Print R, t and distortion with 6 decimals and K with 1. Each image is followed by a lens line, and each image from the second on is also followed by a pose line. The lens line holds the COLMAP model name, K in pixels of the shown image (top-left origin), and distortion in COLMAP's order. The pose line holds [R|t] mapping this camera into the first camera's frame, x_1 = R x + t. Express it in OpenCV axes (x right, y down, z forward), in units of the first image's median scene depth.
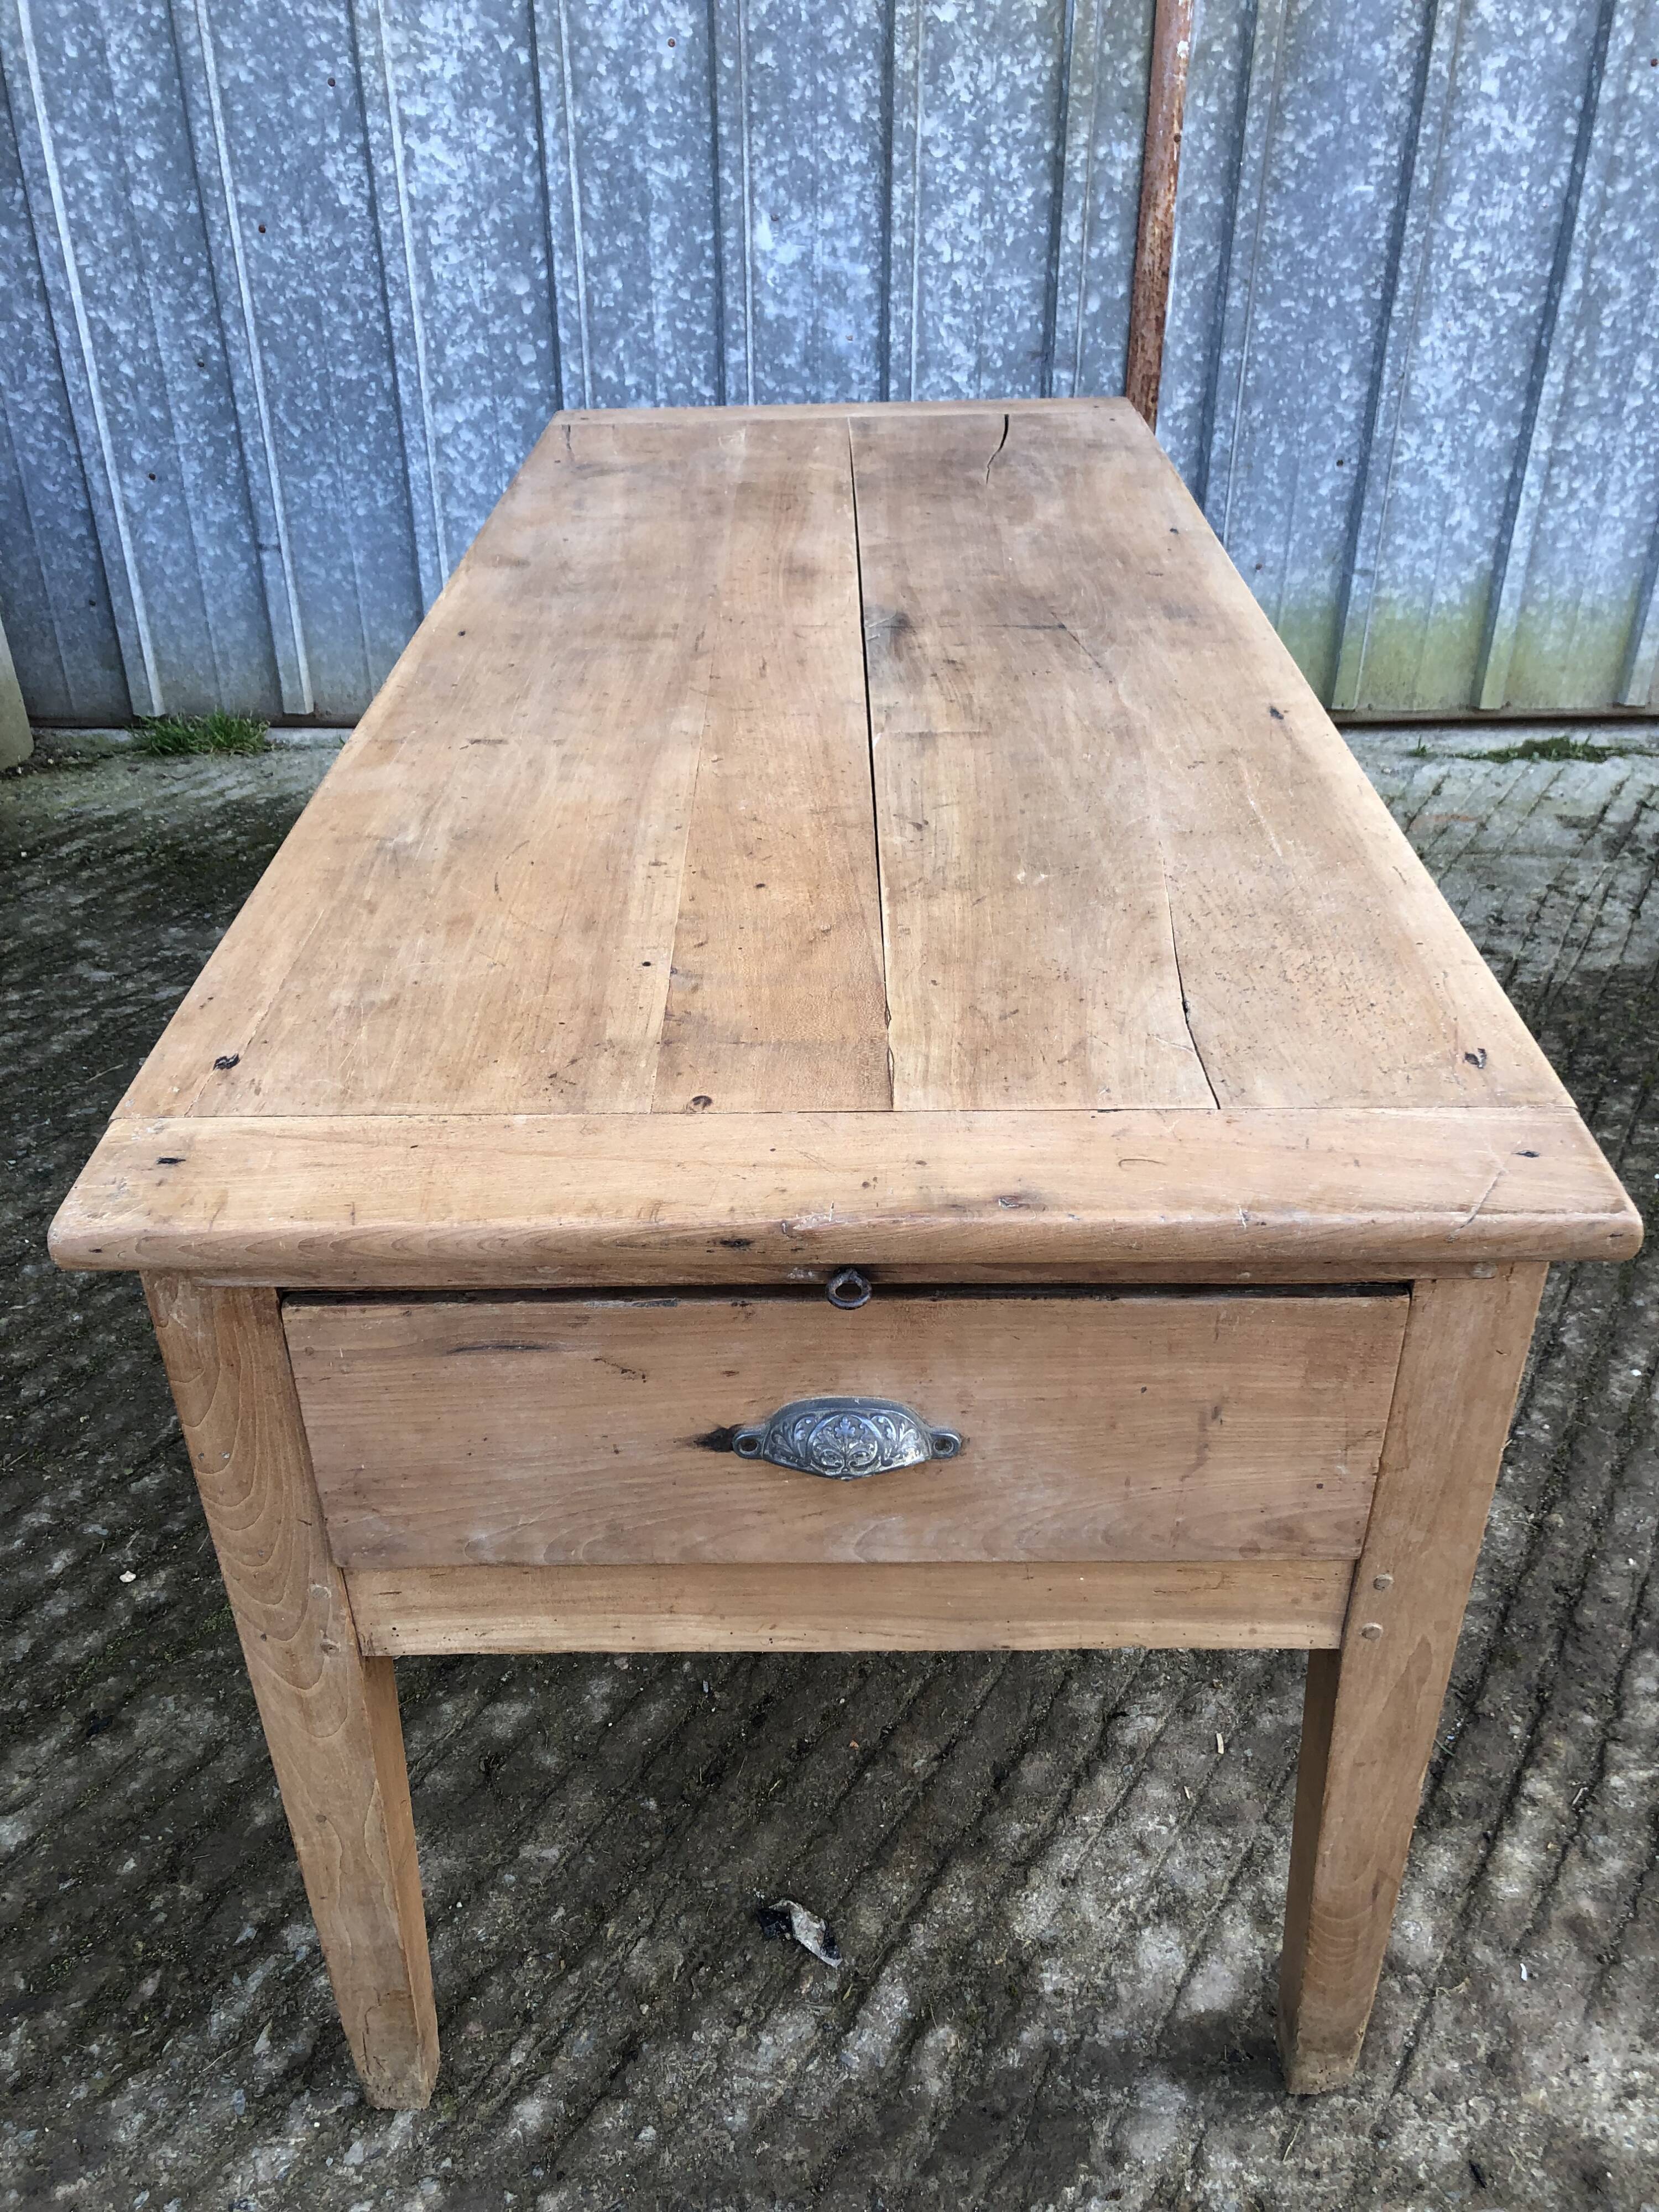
lens RADIAL K [[1815.7, 0, 846.0], [0, 1815.7, 1092.2], [0, 0, 1]] dist [-0.003798, 0.034458]
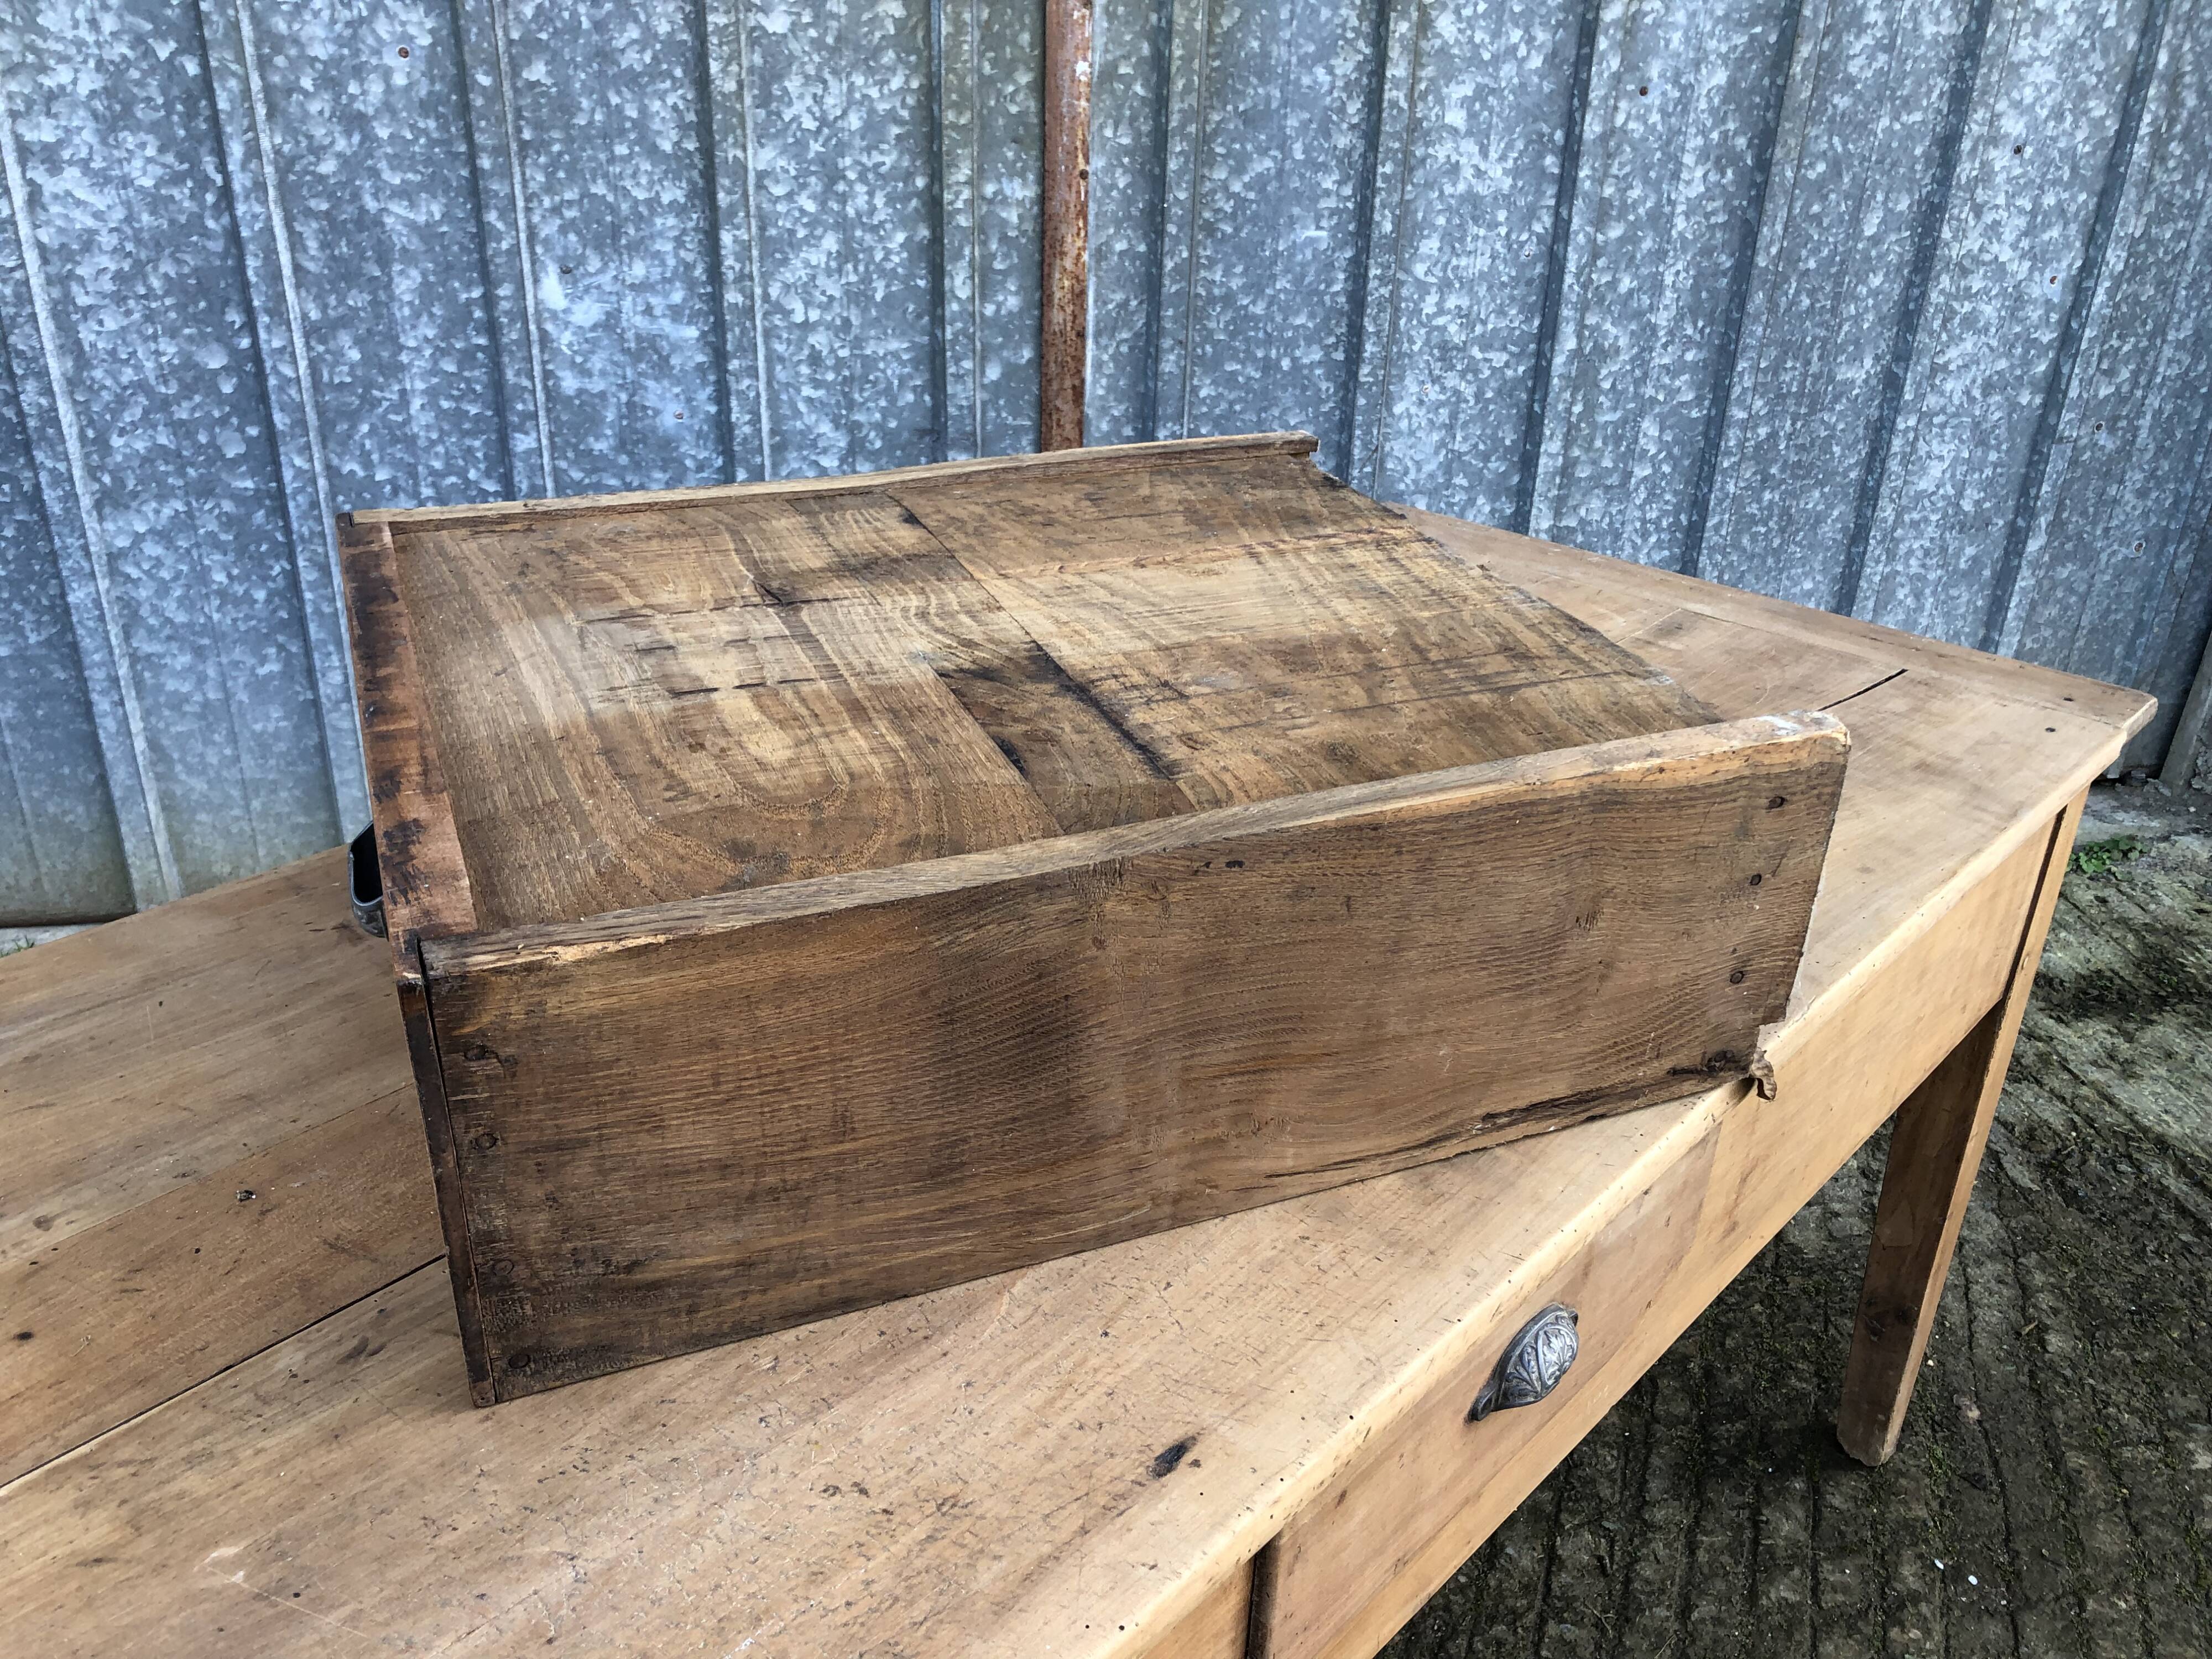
lens RADIAL K [[1815.7, 0, 1094.8], [0, 1815.7, 821.6], [0, 0, 1]] dist [-0.003798, 0.034458]
pose [[0.986246, -0.052003, 0.156890, 0.047210], [0.066183, 0.994046, -0.086556, -0.172064], [-0.151455, 0.095749, 0.983816, 0.243700]]
